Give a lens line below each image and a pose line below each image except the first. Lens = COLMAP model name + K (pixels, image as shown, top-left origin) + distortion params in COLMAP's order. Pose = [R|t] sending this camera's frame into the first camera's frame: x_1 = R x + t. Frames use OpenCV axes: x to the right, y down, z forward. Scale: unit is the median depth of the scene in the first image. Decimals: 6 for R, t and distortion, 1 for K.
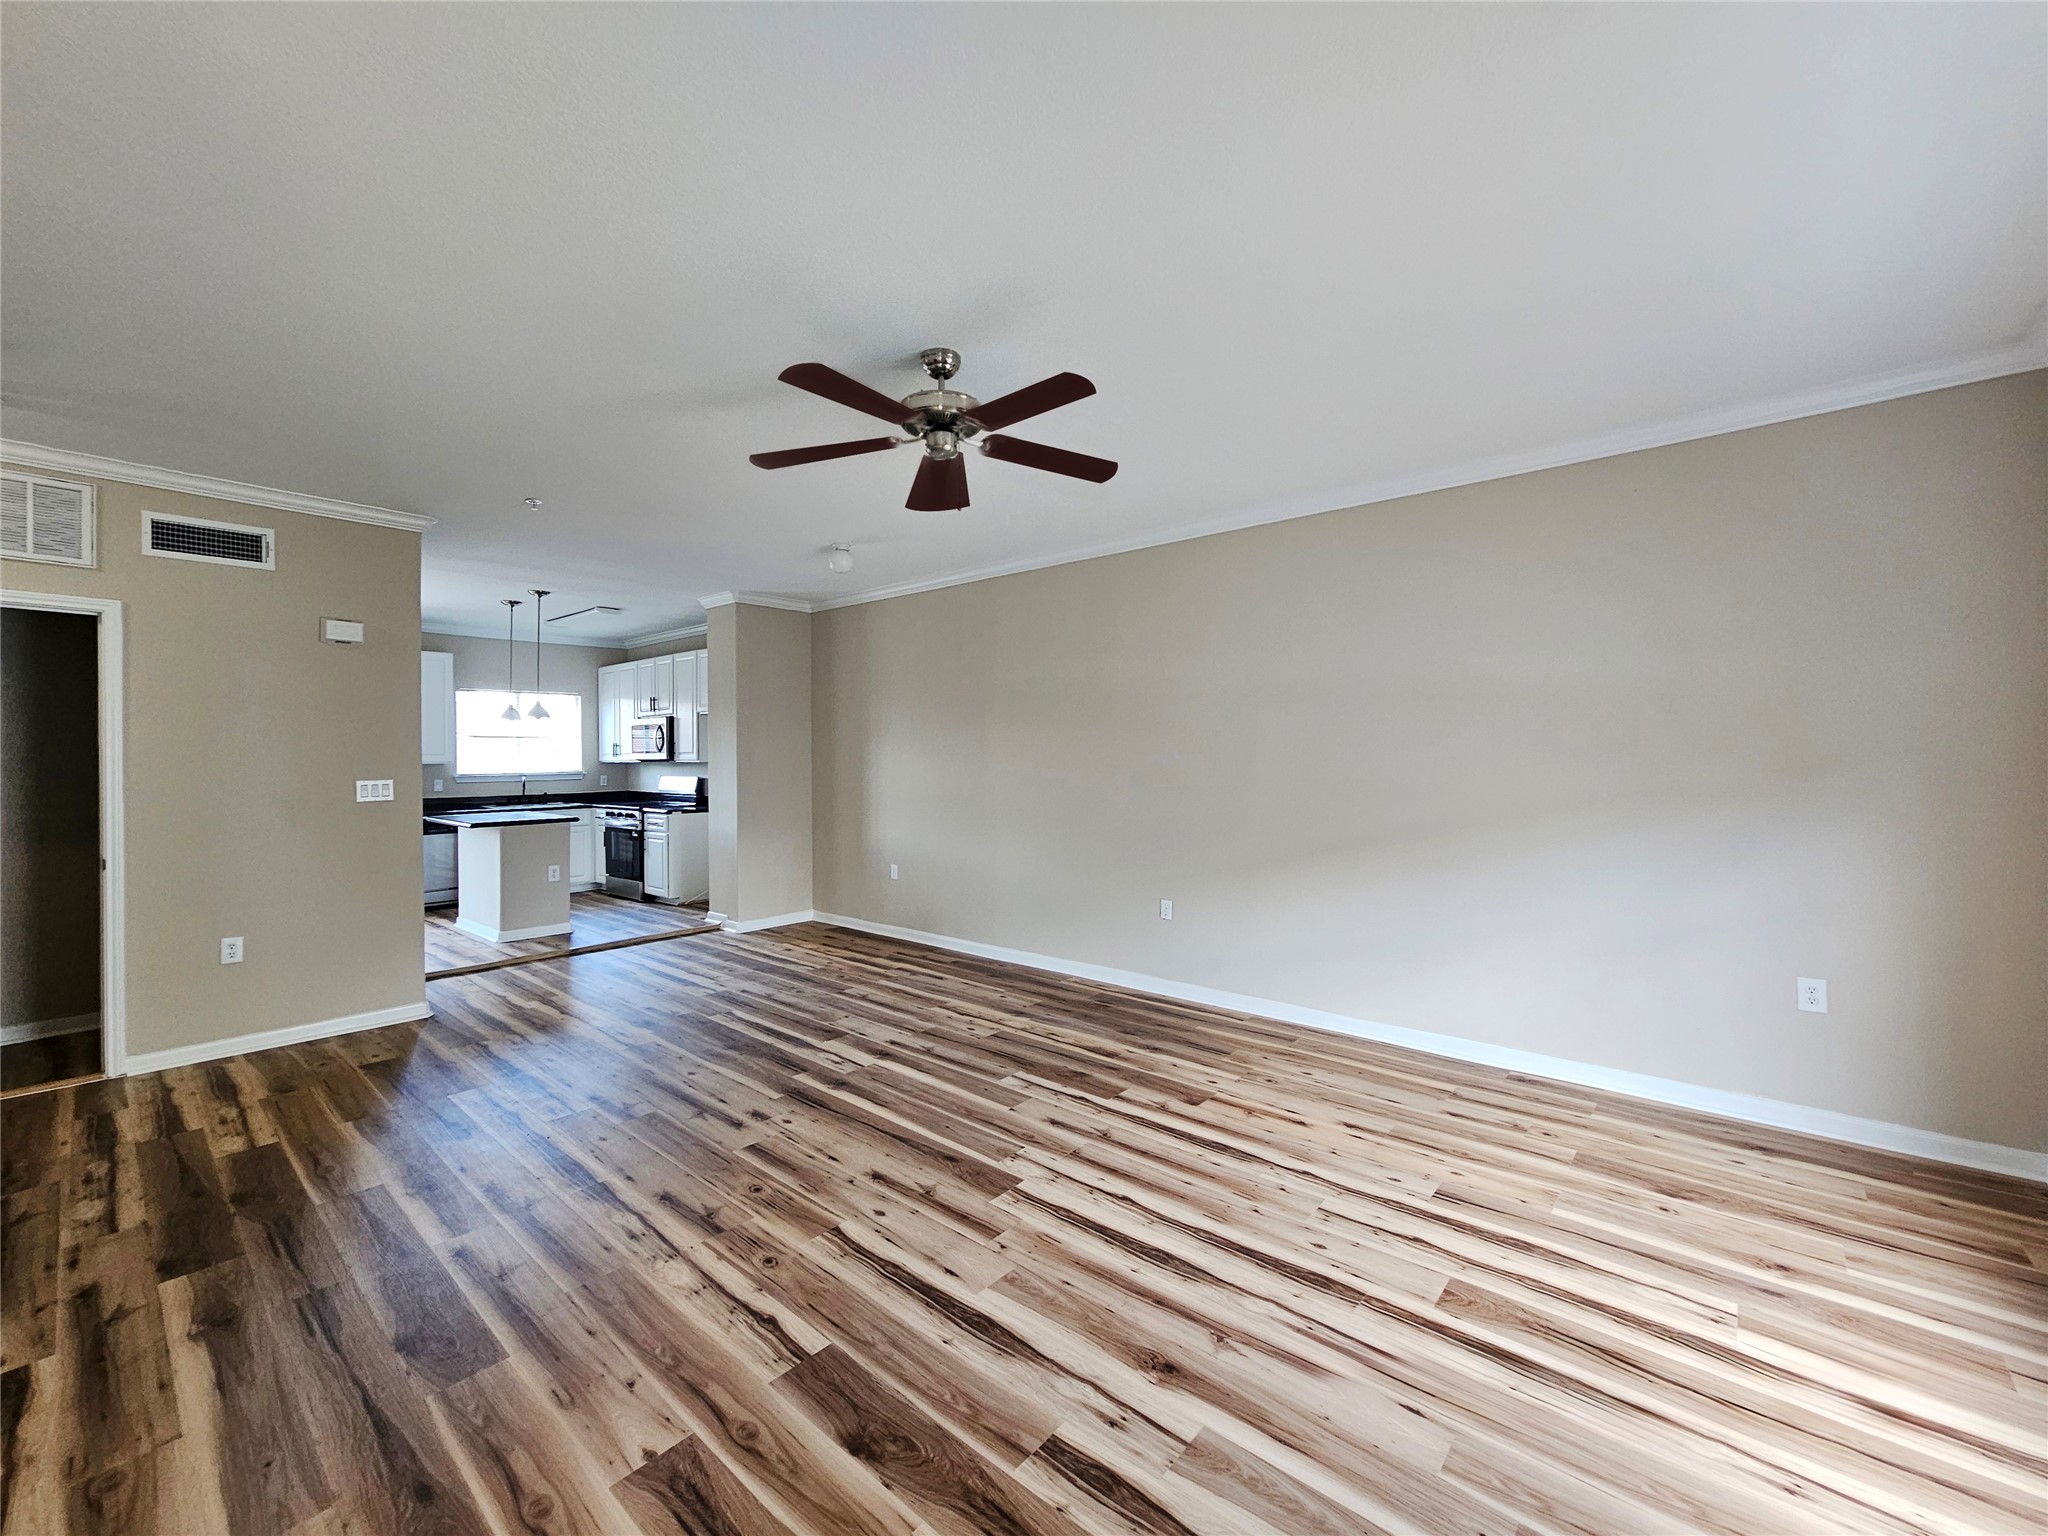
lens RADIAL K [[845.2, 0, 1009.7], [0, 845.2, 753.0], [0, 0, 1]] dist [-0.002388, 0.000613]
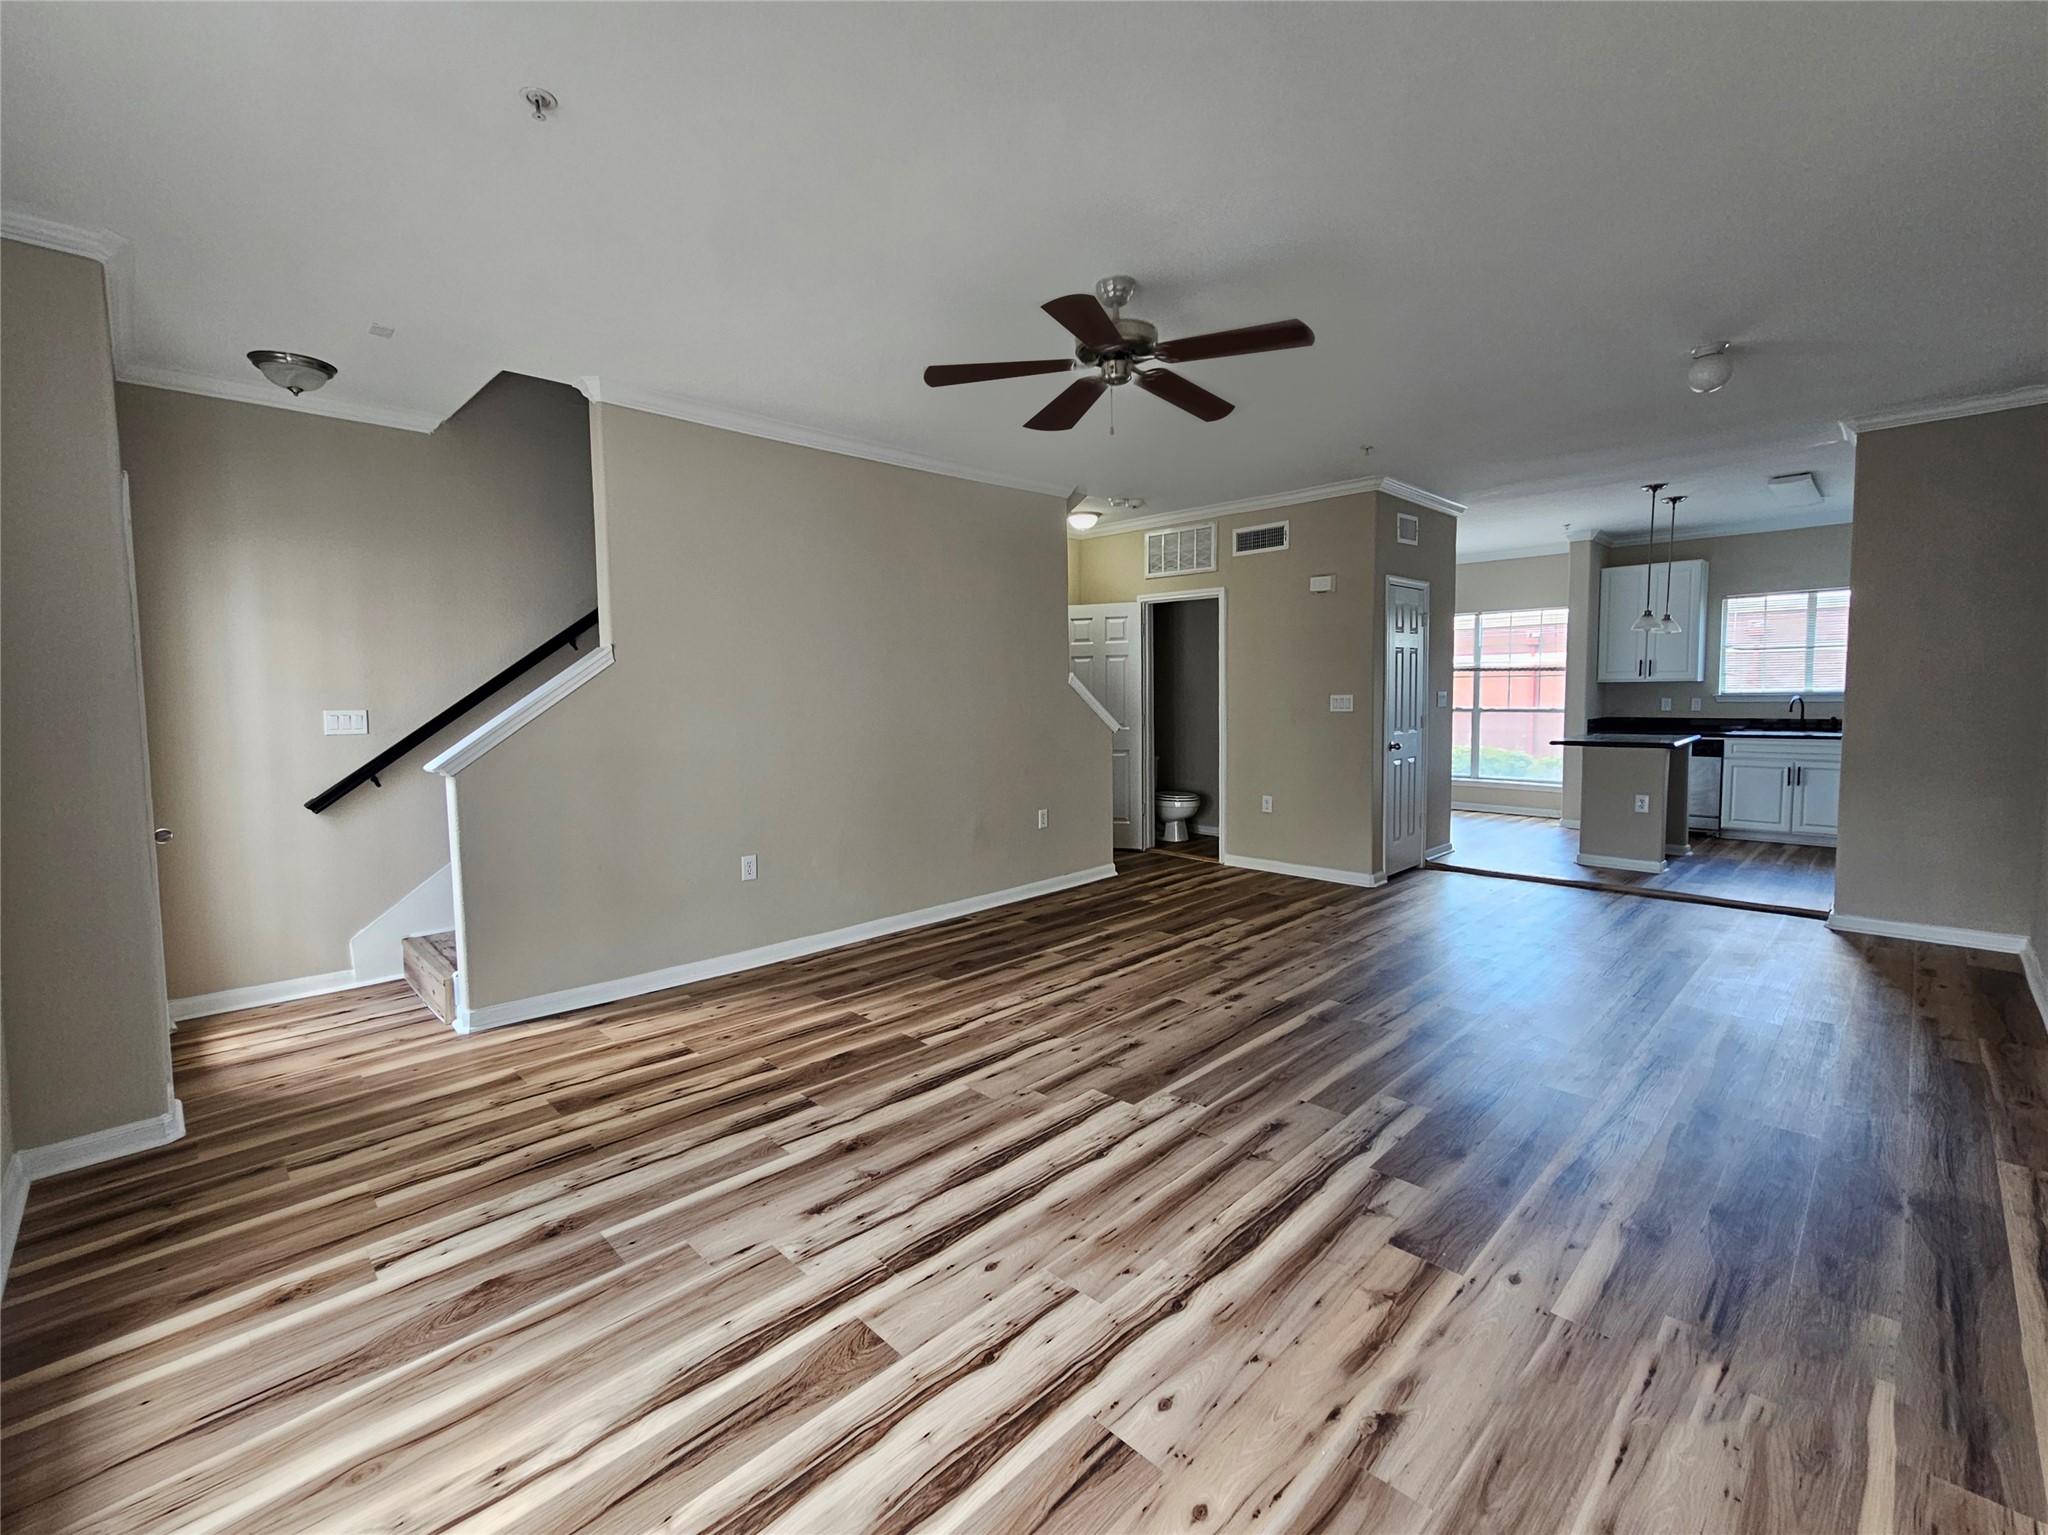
lens RADIAL K [[880.1, 0, 1012.2], [0, 880.1, 756.0], [0, 0, 1]] dist [0.000056, -0.000762]
pose [[-0.074259, 0.081269, -0.993922, 0.868606], [0.016443, 0.996638, 0.080263, 0.010231], [0.997103, -0.010383, -0.075346, 0.799258]]
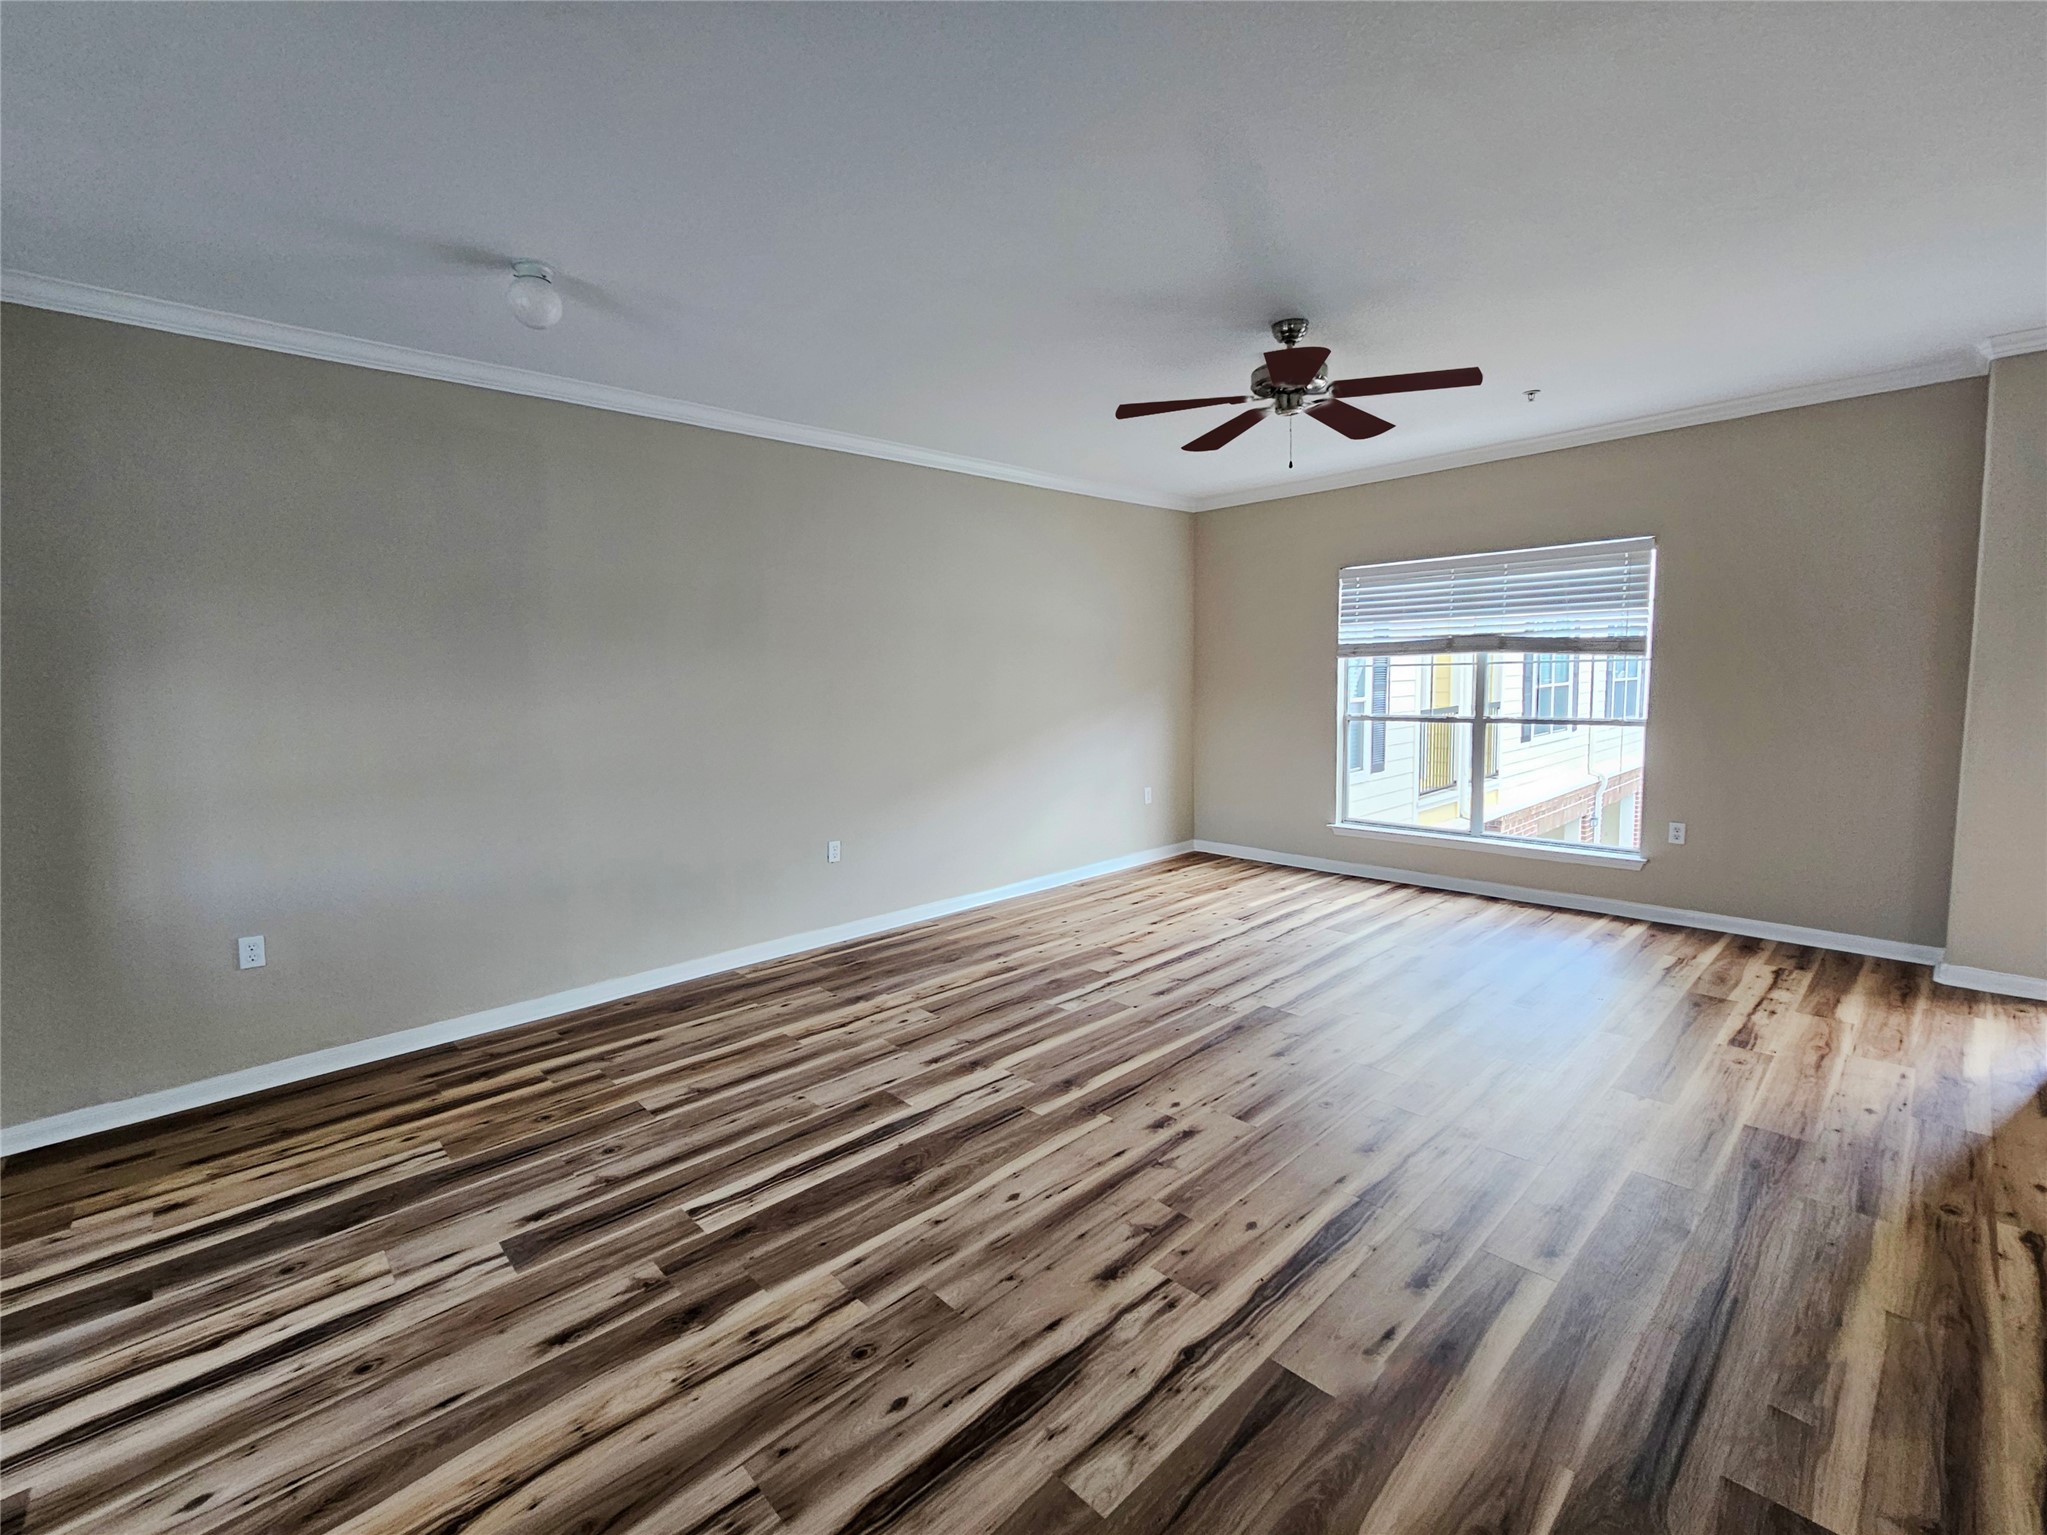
lens RADIAL K [[887.5, 0, 1017.2], [0, 887.5, 762.1], [0, 0, 1]] dist [-0.001208, -0.000261]
pose [[0.086242, -0.096447, 0.991595, -1.135254], [0.018738, 0.995284, 0.095176, -0.004020], [-0.996098, 0.010373, 0.087642, 1.066900]]
